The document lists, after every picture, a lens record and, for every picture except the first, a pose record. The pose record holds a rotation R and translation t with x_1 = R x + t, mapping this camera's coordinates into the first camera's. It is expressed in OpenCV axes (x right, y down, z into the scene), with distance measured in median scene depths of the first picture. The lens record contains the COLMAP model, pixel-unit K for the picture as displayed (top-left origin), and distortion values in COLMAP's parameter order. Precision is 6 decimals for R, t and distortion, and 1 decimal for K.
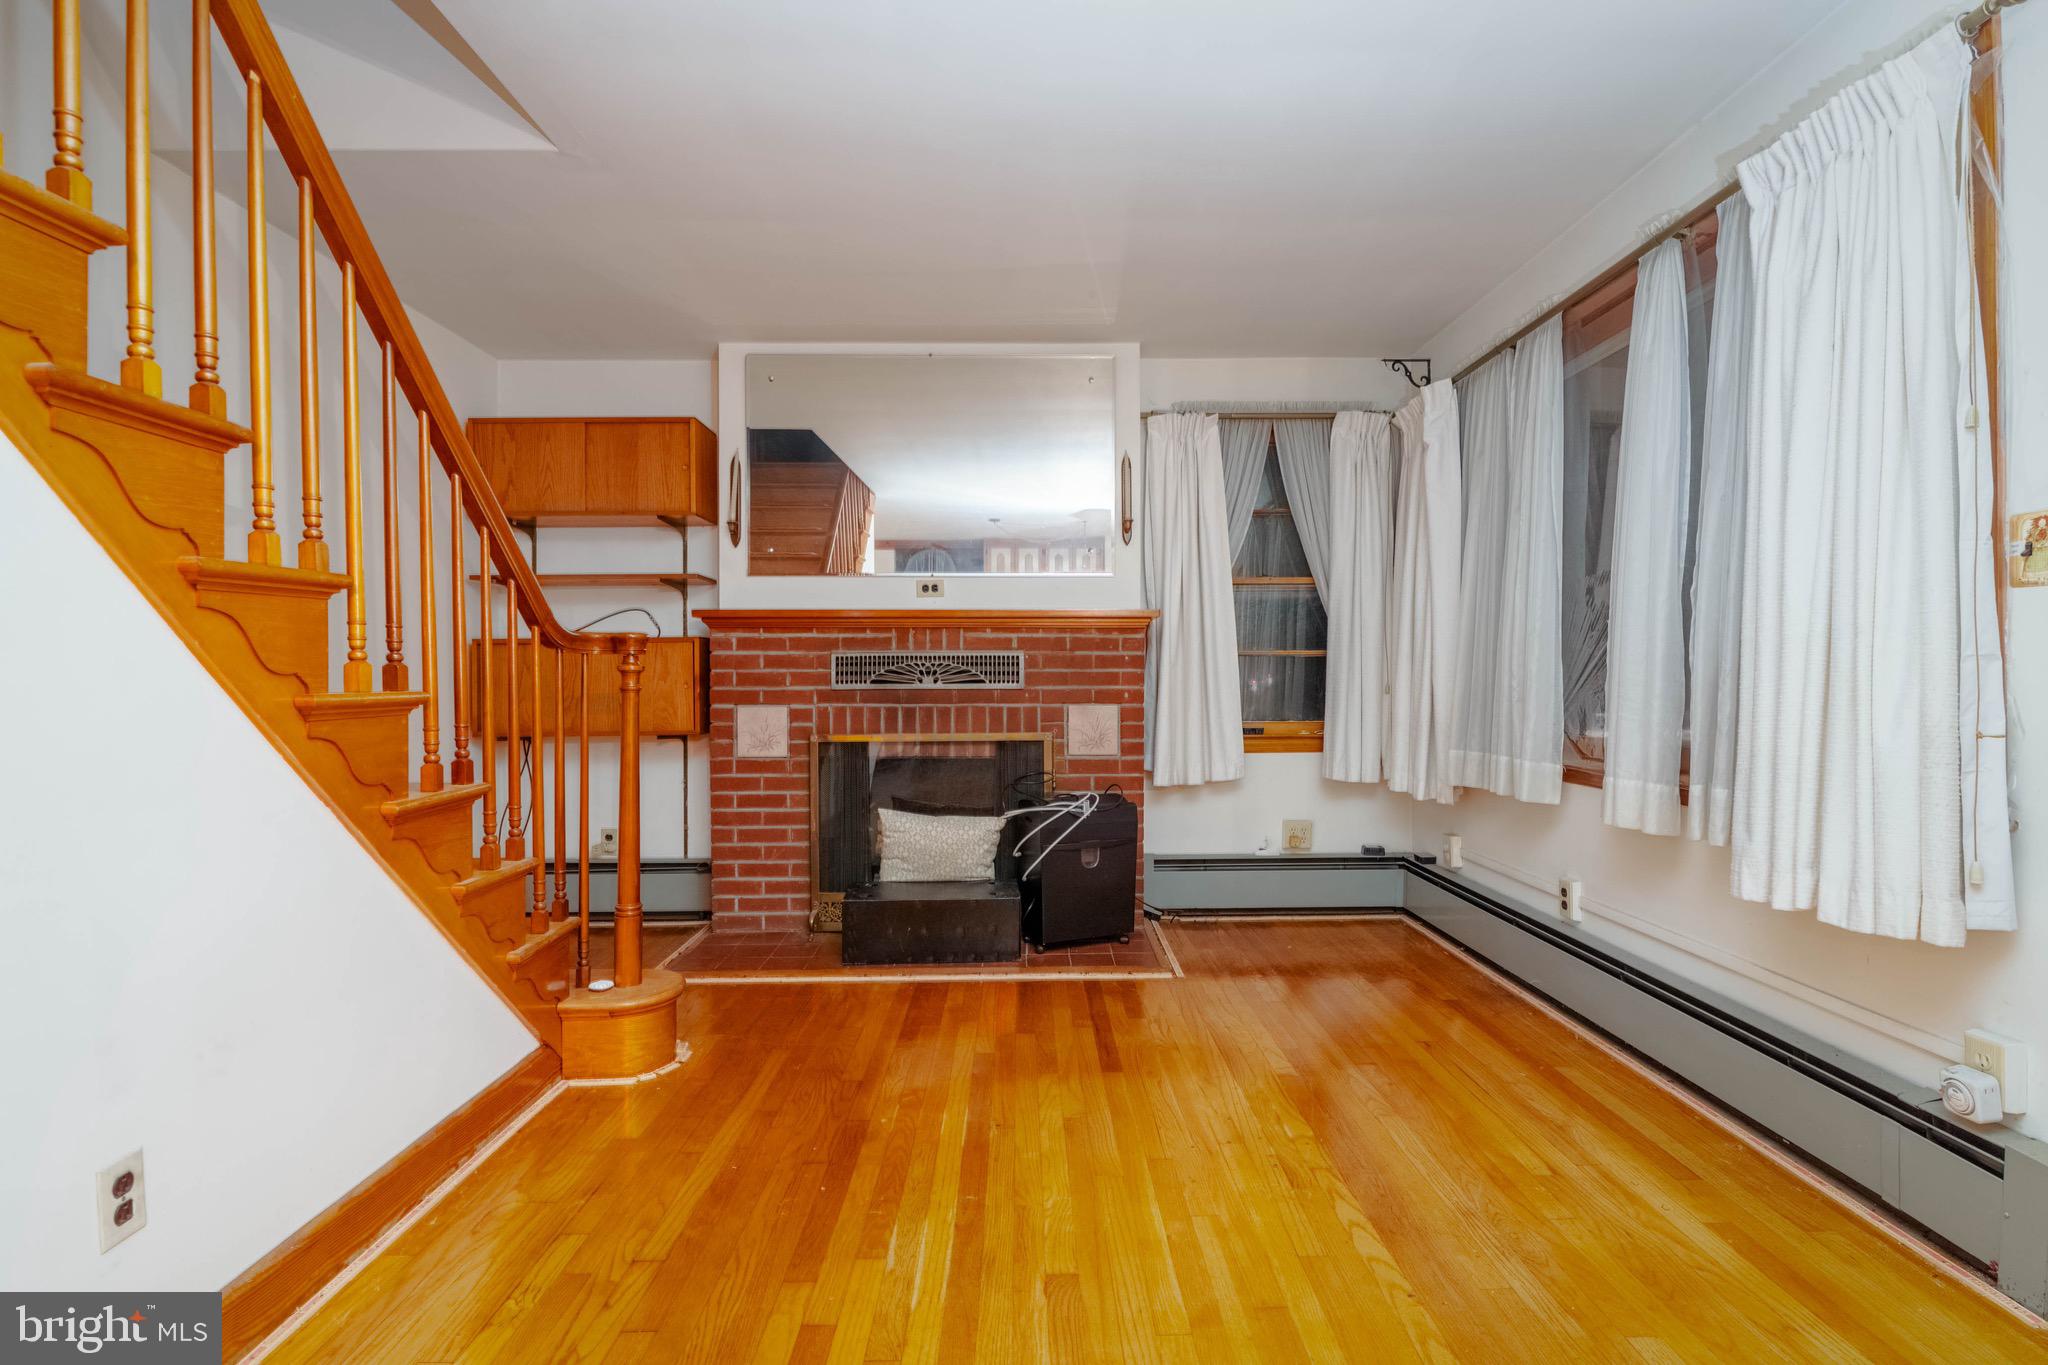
lens RADIAL K [[989.5, 0, 1032.3], [0, 989.5, 681.7], [0, 0, 1]] dist [0.001287, -0.007772]
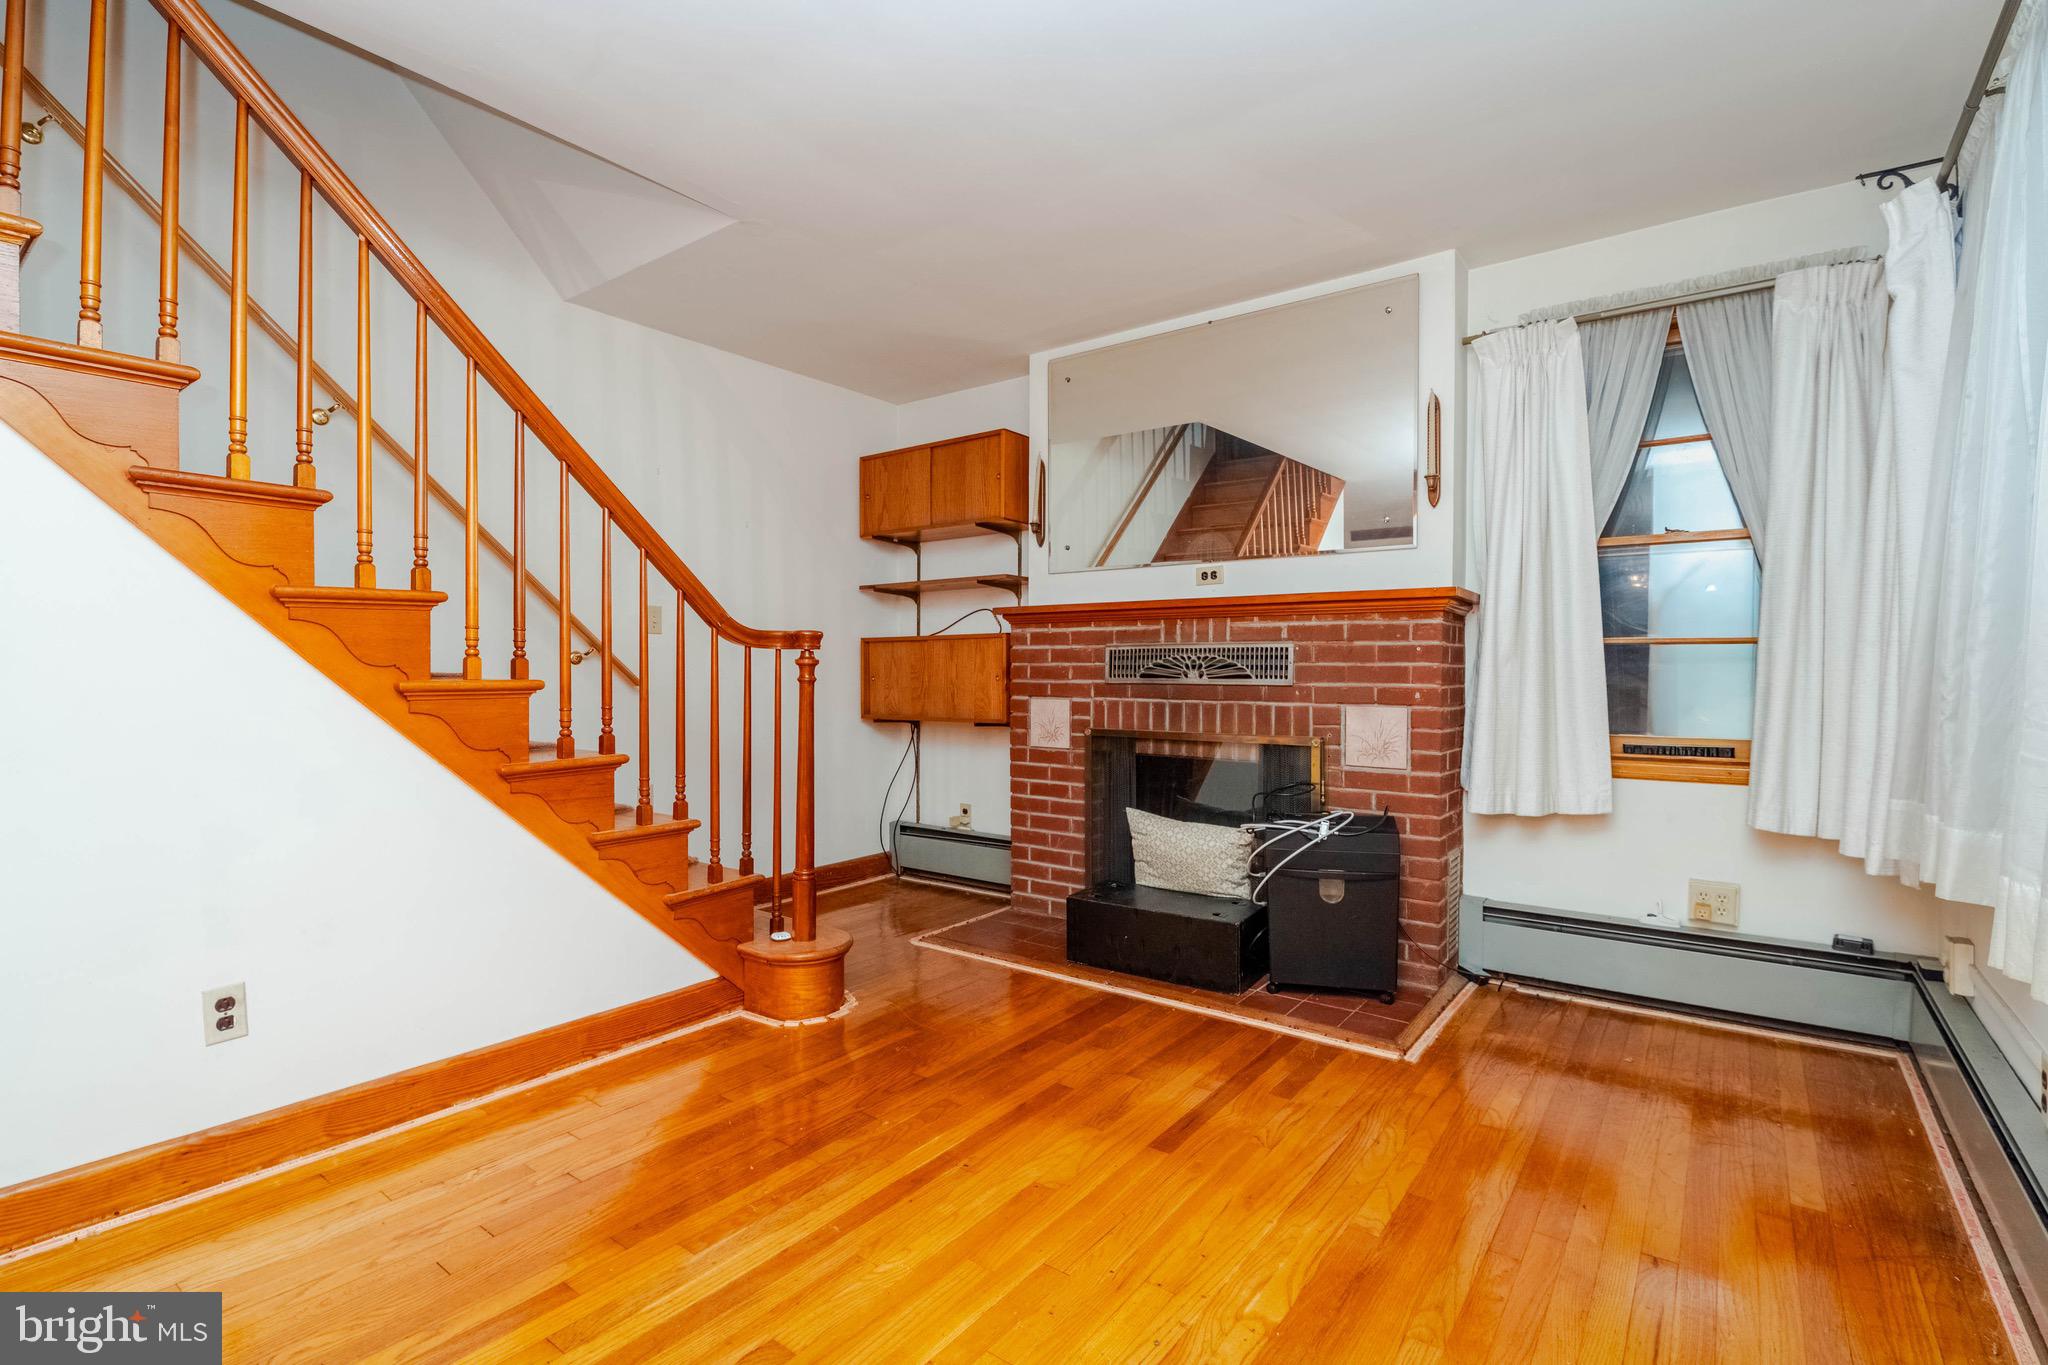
lens RADIAL K [[941.7, 0, 1031.0], [0, 941.7, 679.3], [0, 0, 1]] dist [-0.006333, -0.001019]
pose [[0.794450, 0.010828, -0.607232, 0.309496], [-0.008386, 0.999941, 0.006858, -0.001933], [0.607271, -0.000356, 0.794495, 0.205548]]
